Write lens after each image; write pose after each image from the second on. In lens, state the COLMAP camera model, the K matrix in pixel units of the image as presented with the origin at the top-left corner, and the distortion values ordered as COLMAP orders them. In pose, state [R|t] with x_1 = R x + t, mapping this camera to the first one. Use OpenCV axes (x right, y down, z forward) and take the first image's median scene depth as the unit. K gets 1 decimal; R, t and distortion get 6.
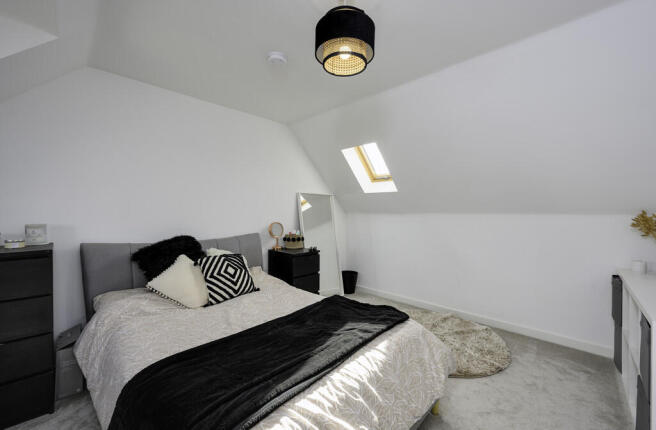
lens RADIAL K [[281.0, 0, 328.4], [0, 281.0, 217.2], [0, 0, 1]] dist [-0.001131, -0.000108]
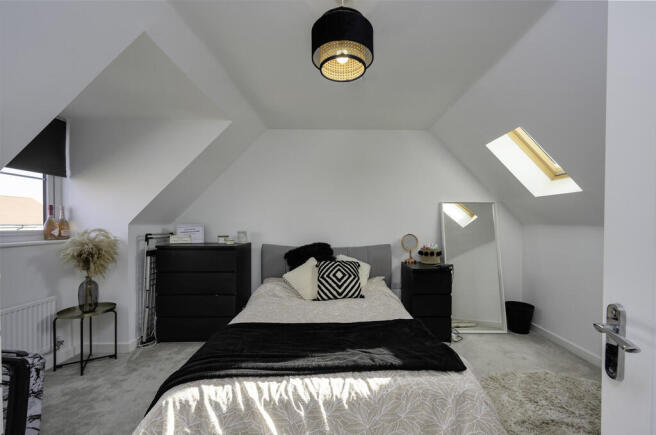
lens RADIAL K [[284.1, 0, 343.0], [0, 284.1, 225.7], [0, 0, 1]] dist [0.001240, 0.000086]
pose [[0.670176, 0.004454, -0.742189, 0.549076], [-0.013131, 0.999897, -0.005857, -0.004838], [0.742086, 0.013671, 0.670165, 0.244959]]
